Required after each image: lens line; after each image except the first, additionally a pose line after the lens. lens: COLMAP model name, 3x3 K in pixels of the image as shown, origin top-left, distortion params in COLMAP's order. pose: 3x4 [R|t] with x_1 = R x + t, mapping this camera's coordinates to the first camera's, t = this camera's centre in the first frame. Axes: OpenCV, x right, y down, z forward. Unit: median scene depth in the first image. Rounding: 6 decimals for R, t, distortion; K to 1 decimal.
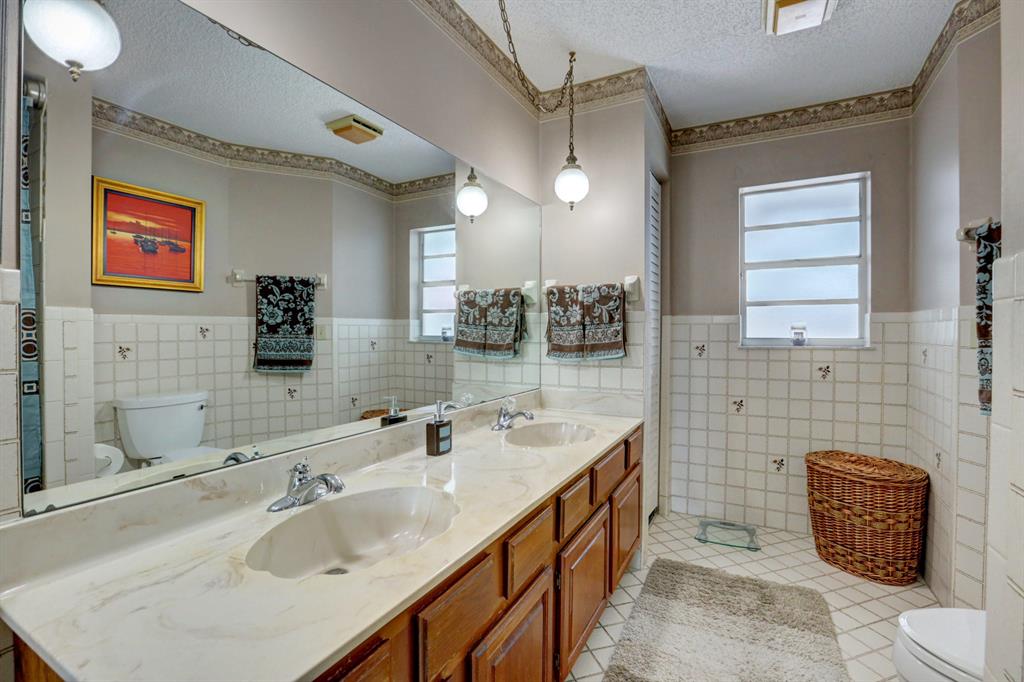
lens RADIAL K [[458.6, 0, 508.5], [0, 458.6, 337.0], [0, 0, 1]] dist [-0.032764, 0.003976]
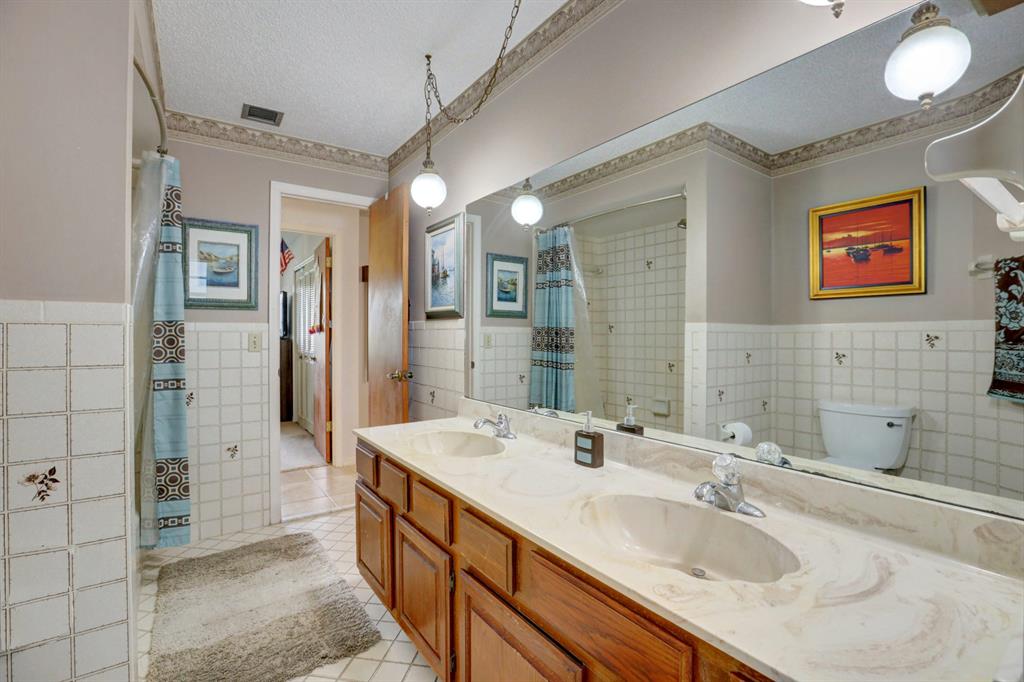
lens RADIAL K [[458.6, 0, 510.1], [0, 458.6, 336.5], [0, 0, 1]] dist [-0.032764, 0.003976]
pose [[-0.448208, -0.001782, -0.893928, 0.443964], [-0.012443, 0.999914, 0.004246, -0.012571], [0.893843, 0.013027, -0.448191, 0.719374]]
